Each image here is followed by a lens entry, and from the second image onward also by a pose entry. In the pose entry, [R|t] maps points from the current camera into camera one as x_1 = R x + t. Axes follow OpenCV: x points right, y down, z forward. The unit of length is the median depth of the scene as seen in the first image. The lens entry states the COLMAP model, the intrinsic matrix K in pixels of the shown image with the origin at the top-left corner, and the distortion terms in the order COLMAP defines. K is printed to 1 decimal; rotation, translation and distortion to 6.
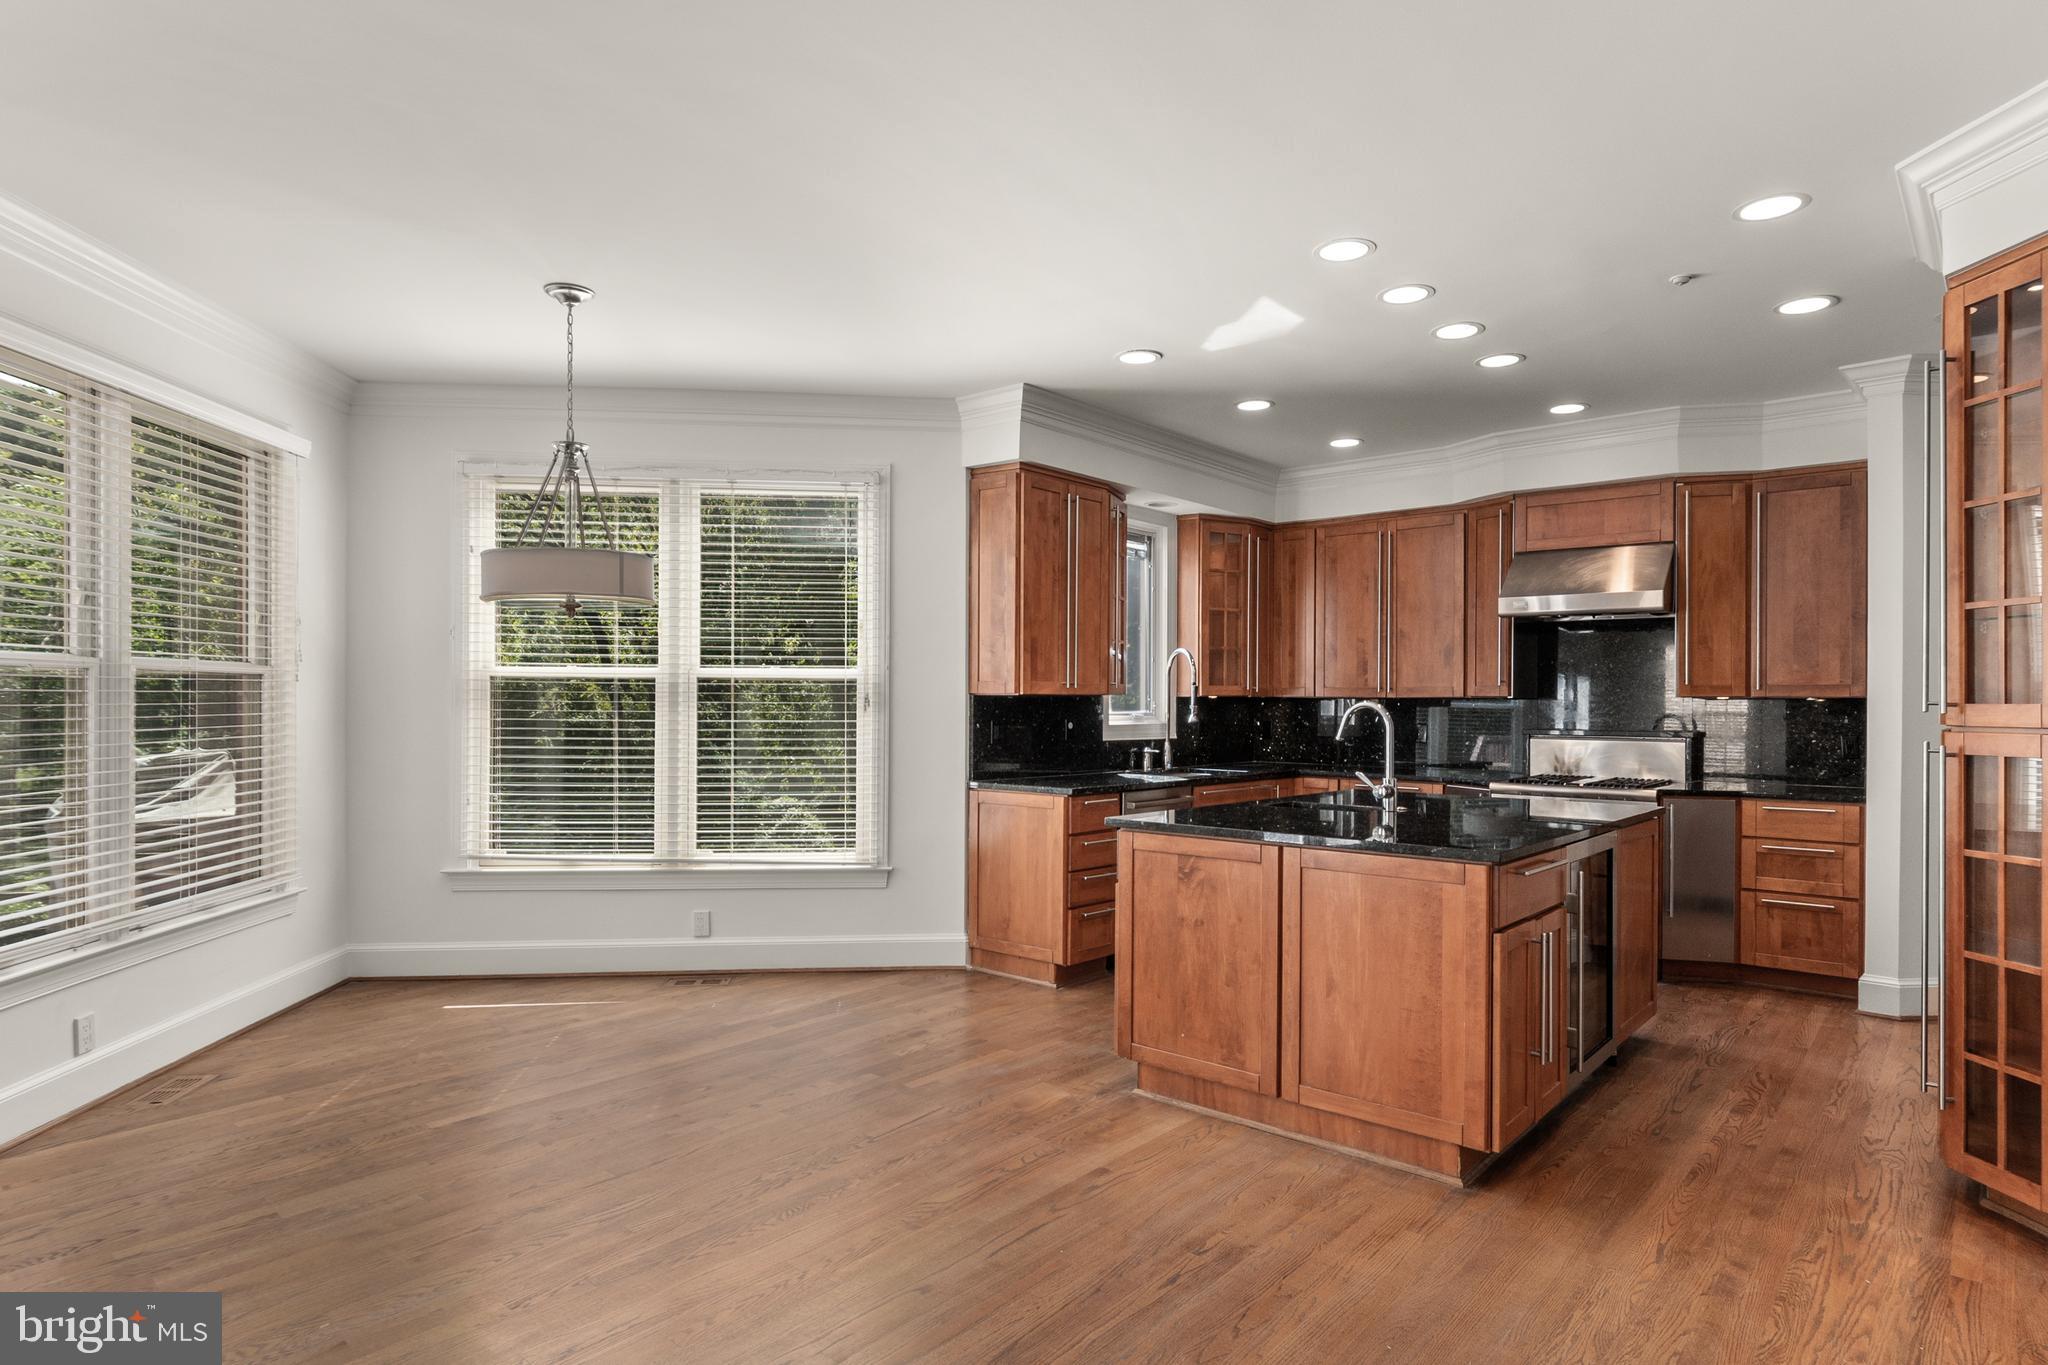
lens RADIAL K [[1130.1, 0, 1030.8], [0, 1130.1, 704.7], [0, 0, 1]] dist [-0.008840, 0.004029]
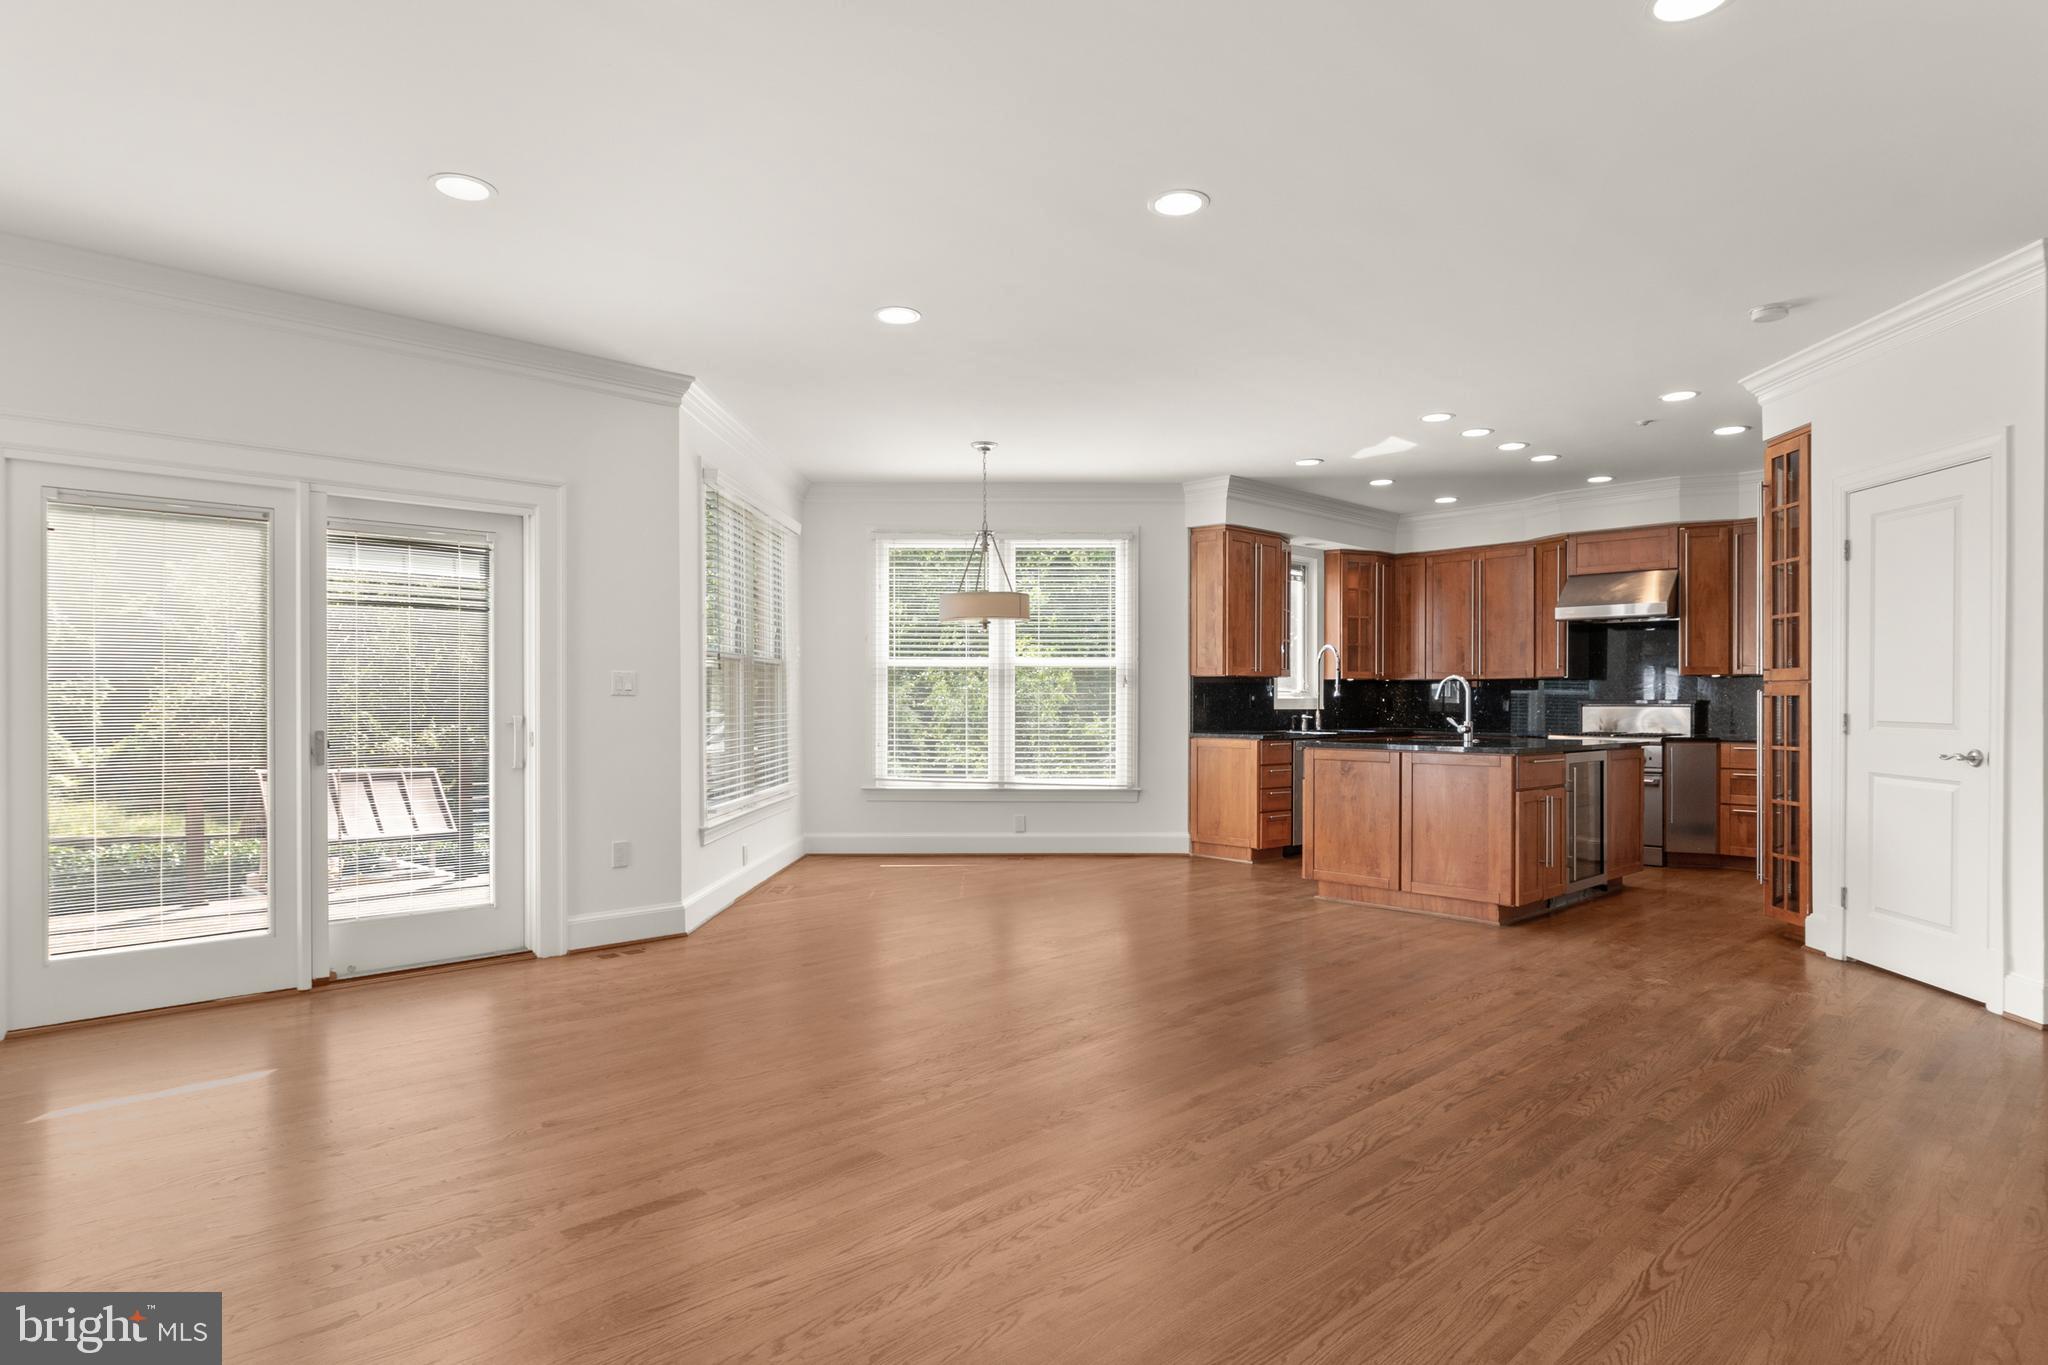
lens RADIAL K [[1130.1, 0, 1021.3], [0, 1130.1, 704.9], [0, 0, 1]] dist [-0.008840, 0.004029]
pose [[0.994343, -0.003624, -0.106157, -0.123999], [0.003611, 0.999993, -0.000313, 0.030488], [0.106158, -0.000072, 0.994349, -0.561865]]
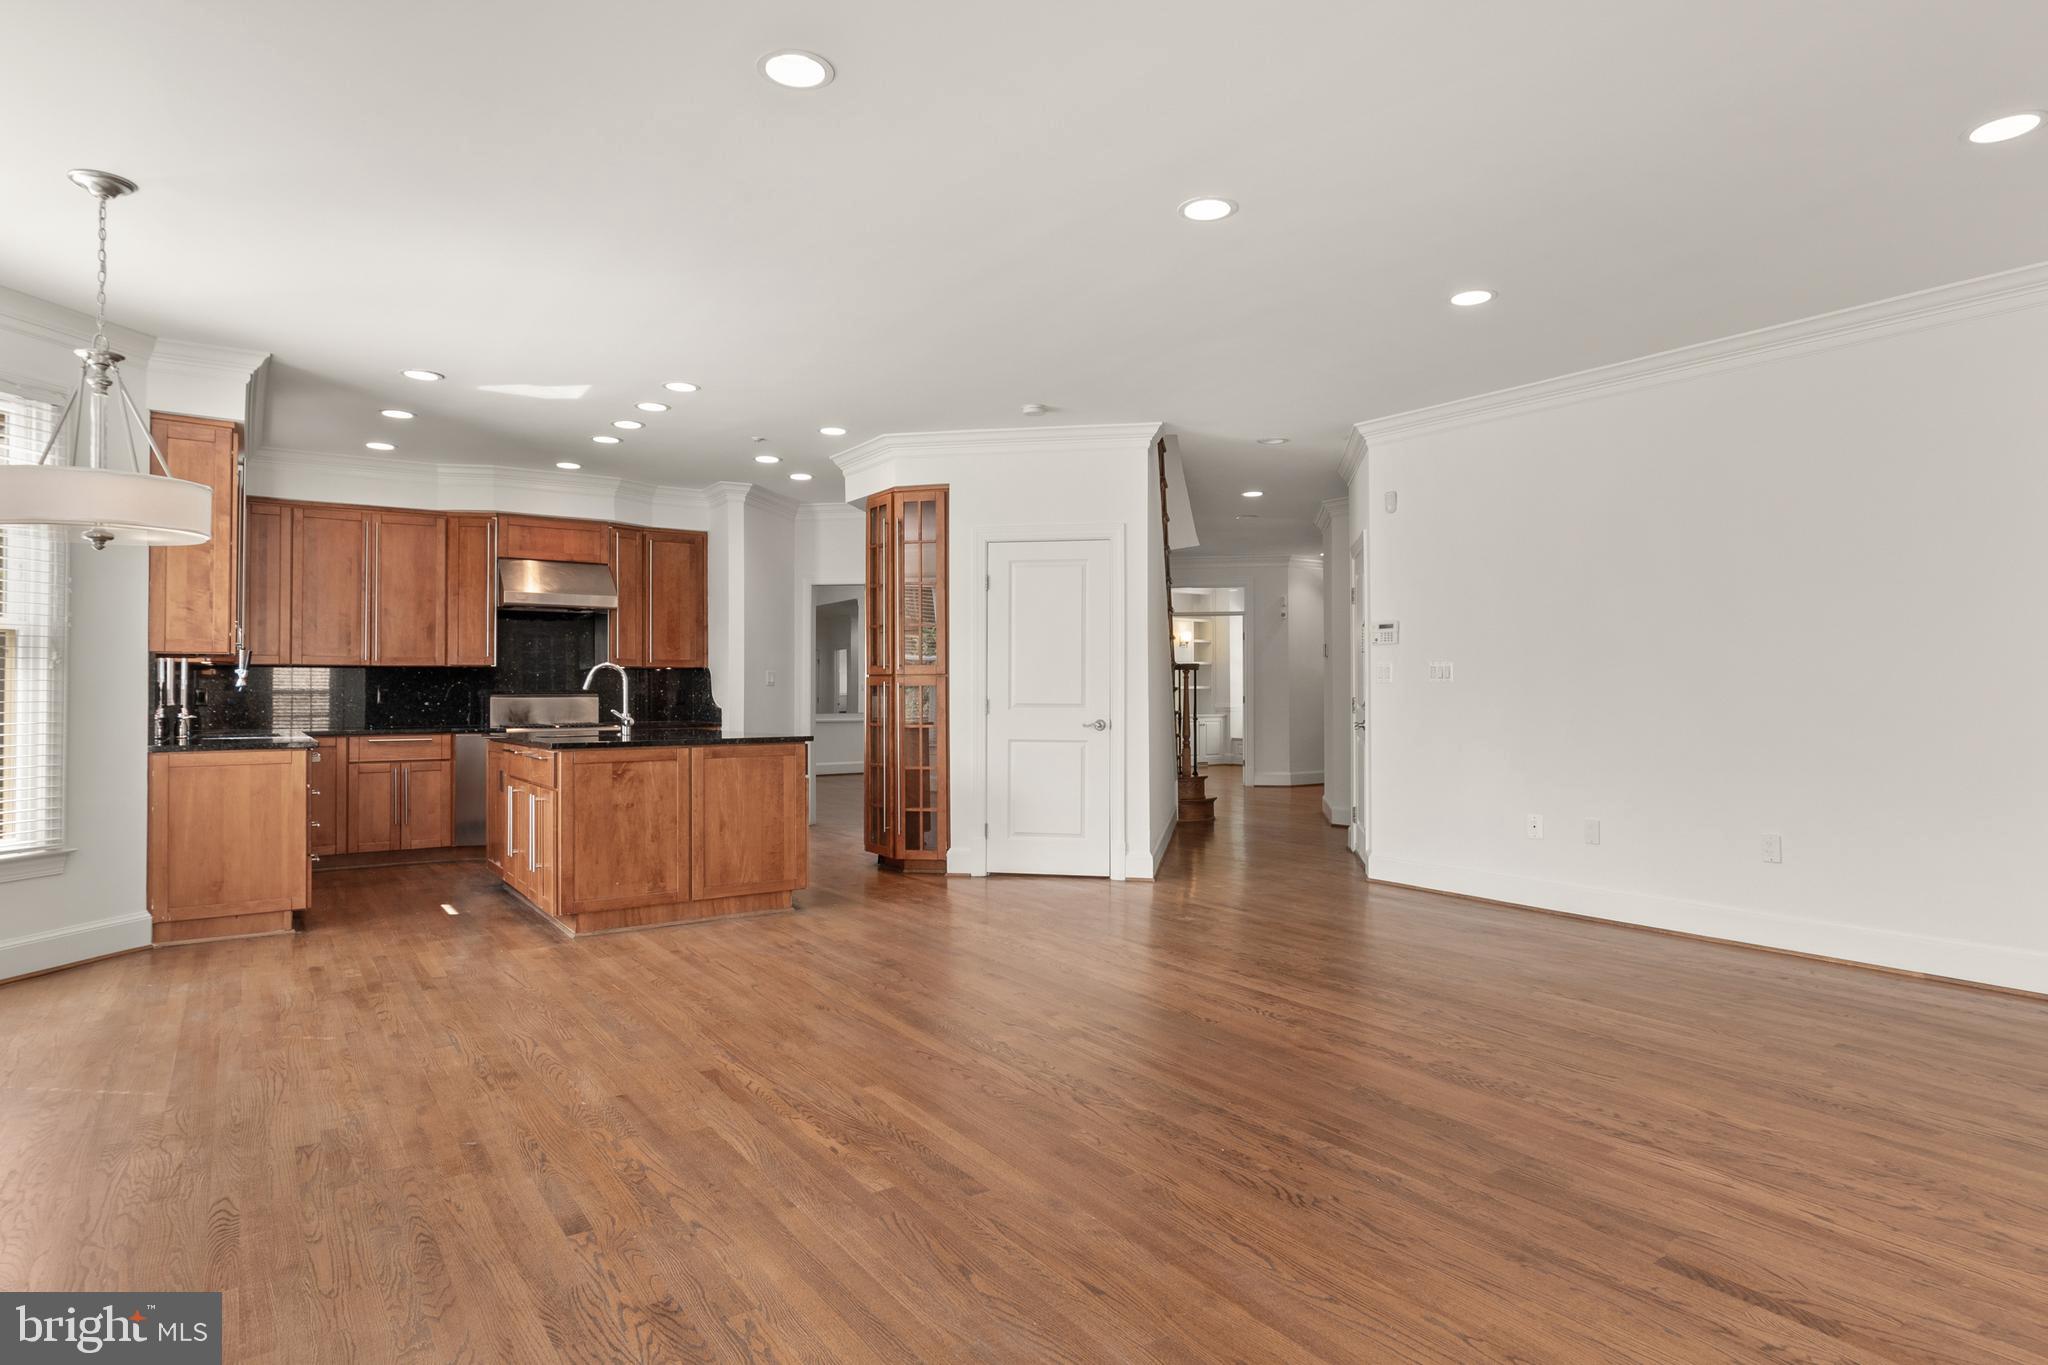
lens RADIAL K [[1130.1, 0, 1053.0], [0, 1130.1, 674.4], [0, 0, 1]] dist [-0.008840, 0.004029]
pose [[0.242224, 0.006600, 0.970198, -0.807745], [0.007882, 0.999930, -0.008770, 0.023397], [-0.970188, 0.009772, 0.242155, 0.052641]]
